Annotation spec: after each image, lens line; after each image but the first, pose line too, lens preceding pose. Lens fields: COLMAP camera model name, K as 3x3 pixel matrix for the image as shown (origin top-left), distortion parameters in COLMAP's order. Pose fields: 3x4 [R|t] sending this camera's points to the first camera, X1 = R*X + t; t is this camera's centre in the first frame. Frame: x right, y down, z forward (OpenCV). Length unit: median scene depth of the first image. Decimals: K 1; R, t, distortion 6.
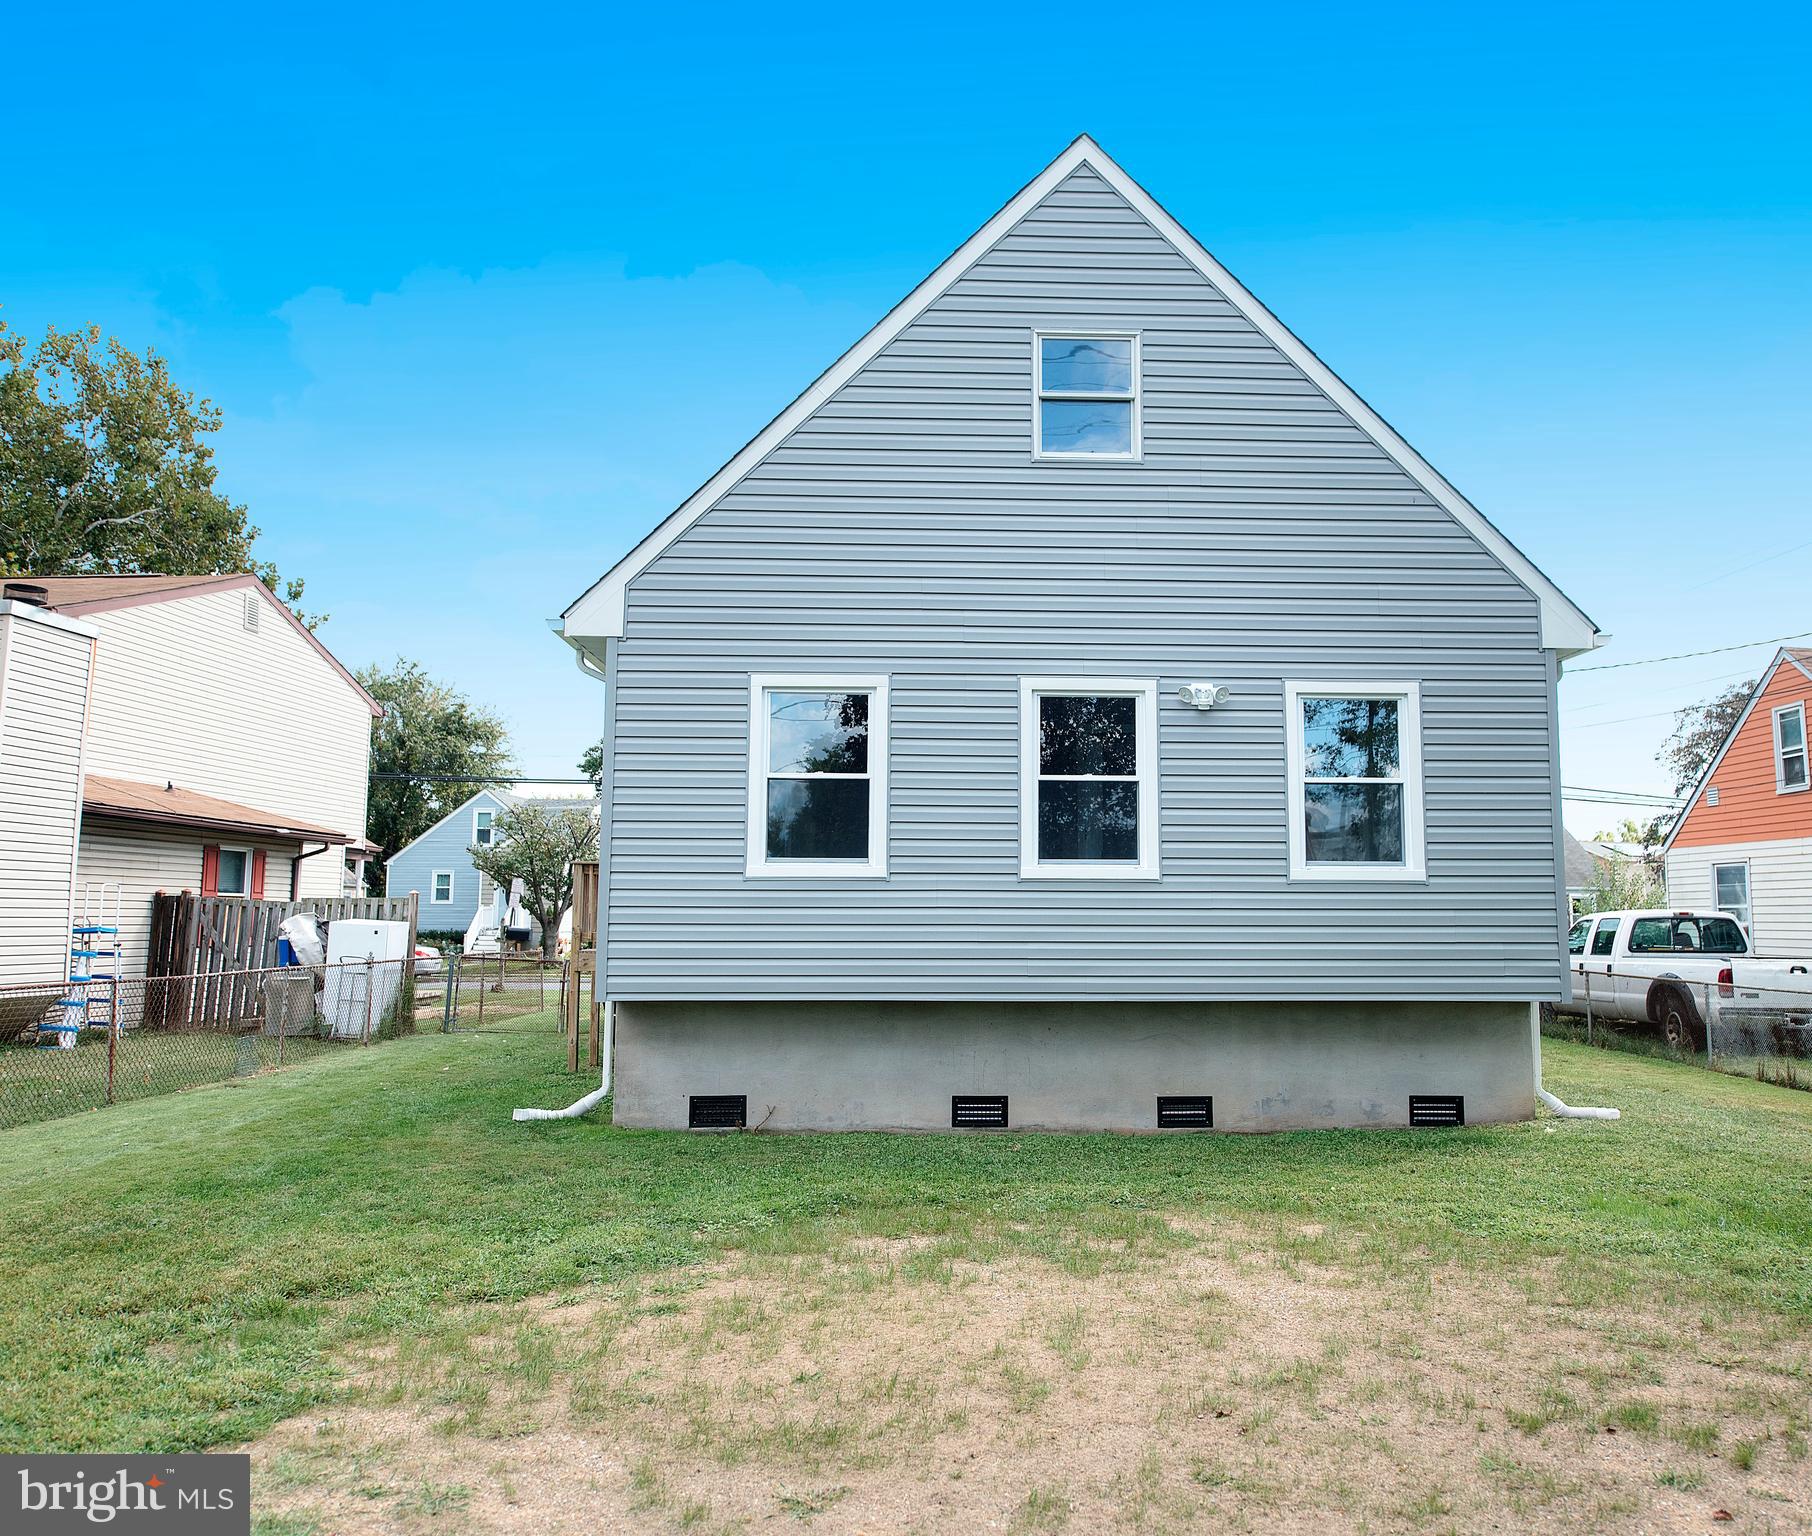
lens RADIAL K [[1360.2, 0, 908.4], [0, 1360.2, 763.5], [0, 0, 1]] dist [0.013516, -0.004986]
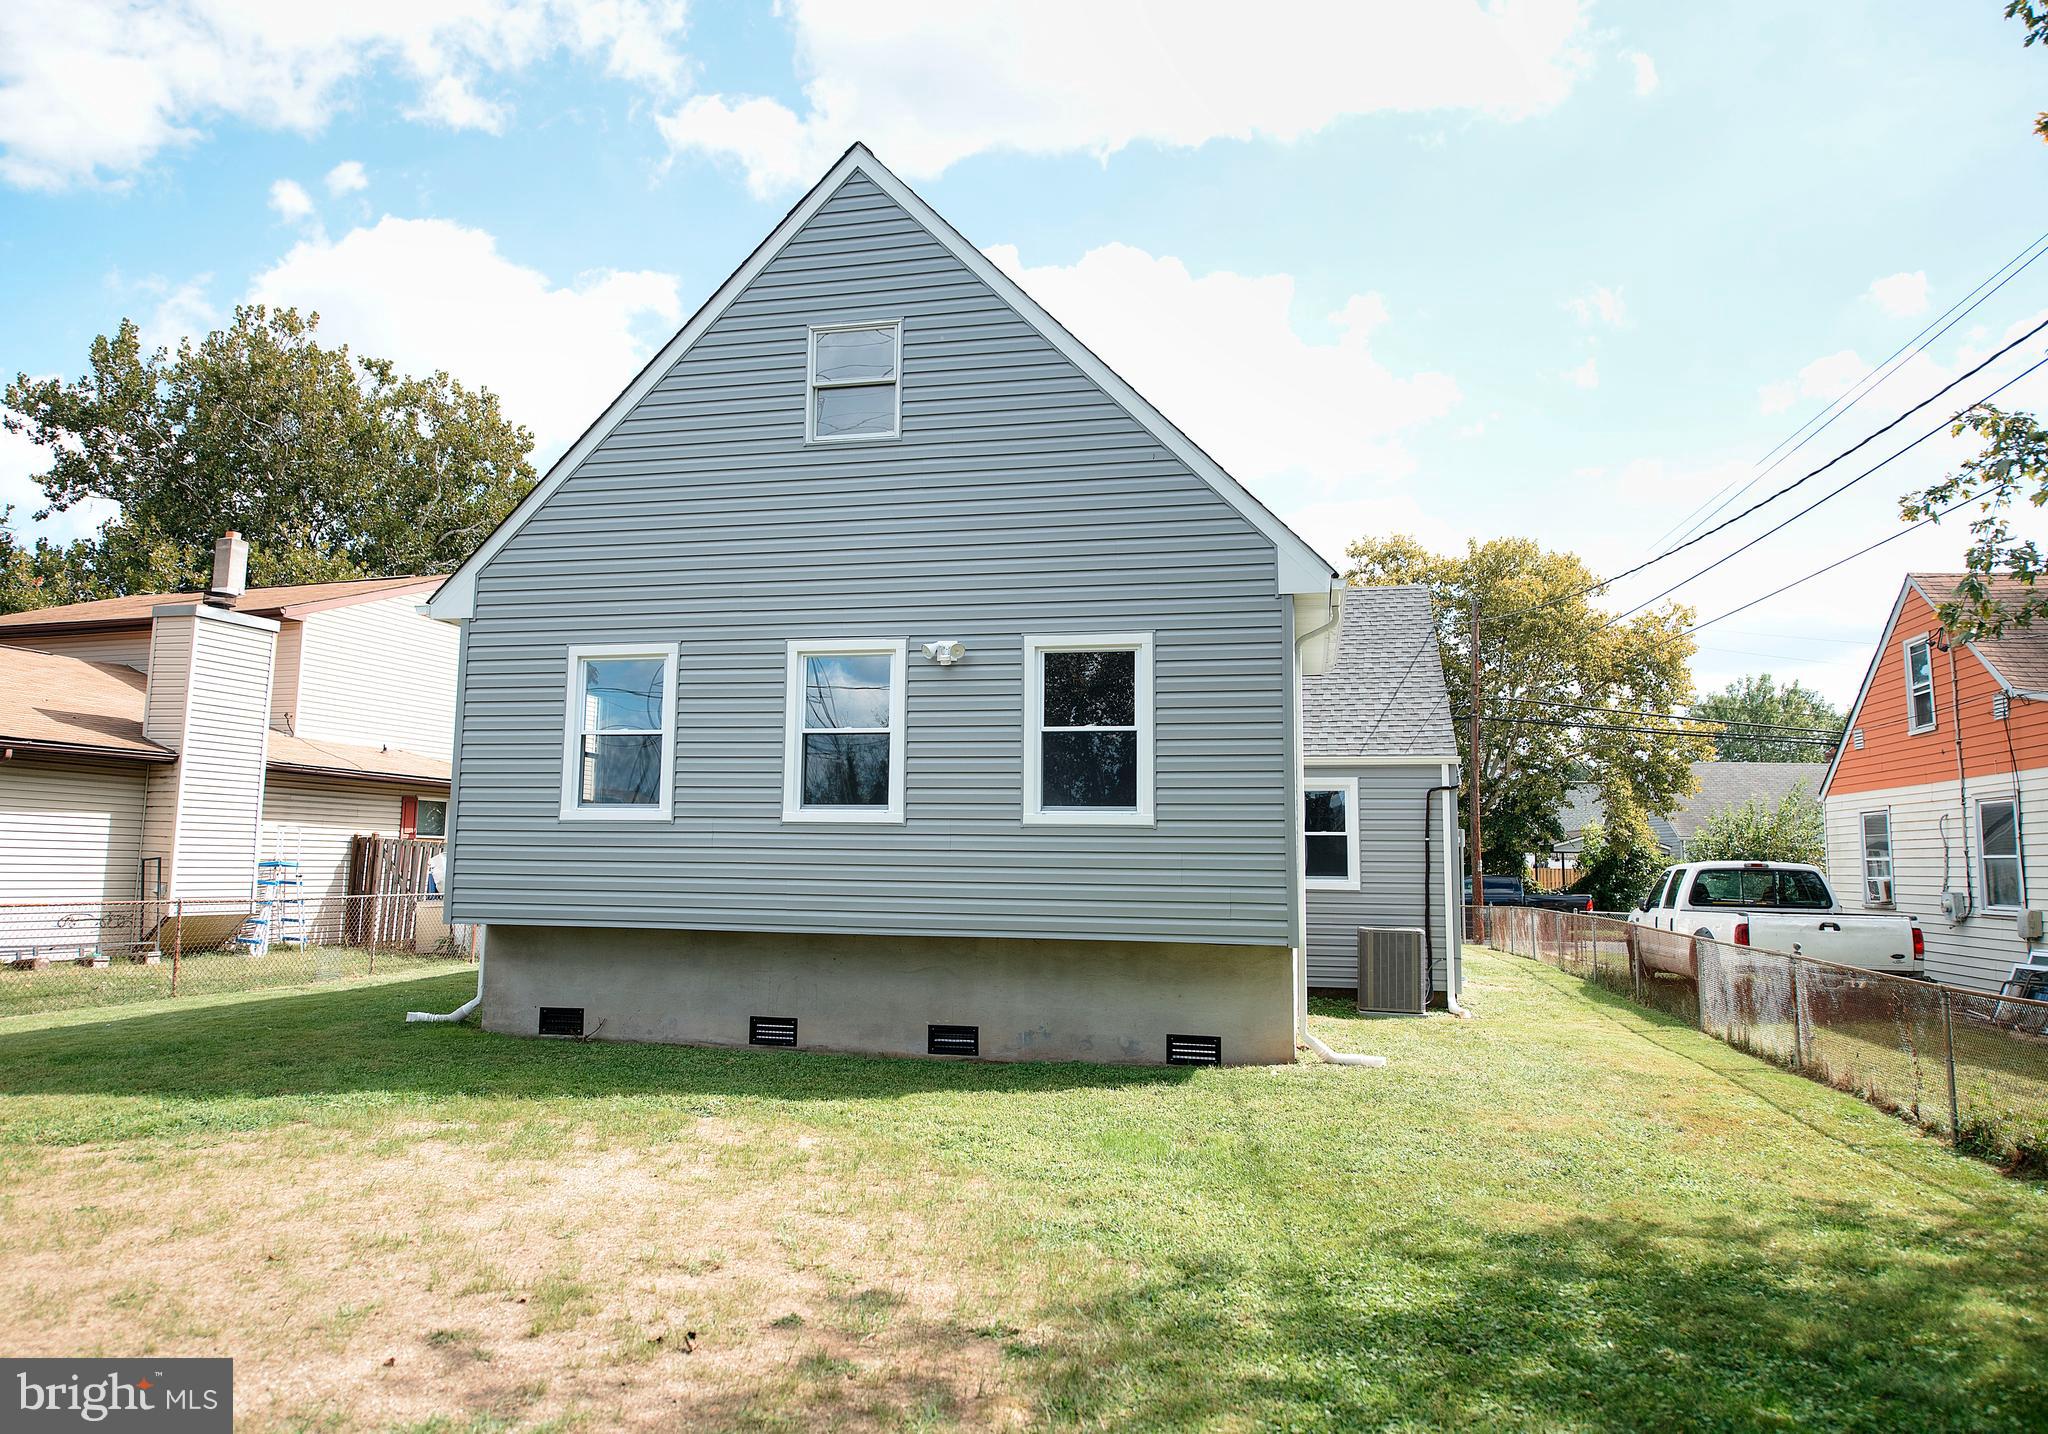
lens RADIAL K [[1297.3, 0, 1023.6], [0, 1297.3, 713.4], [0, 0, 1]] dist [0.013847, 0.001900]
pose [[0.965628, -0.019236, -0.259215, 0.524750], [0.018231, 0.999814, -0.006281, 0.005778], [0.259287, 0.001339, 0.965799, 0.024908]]
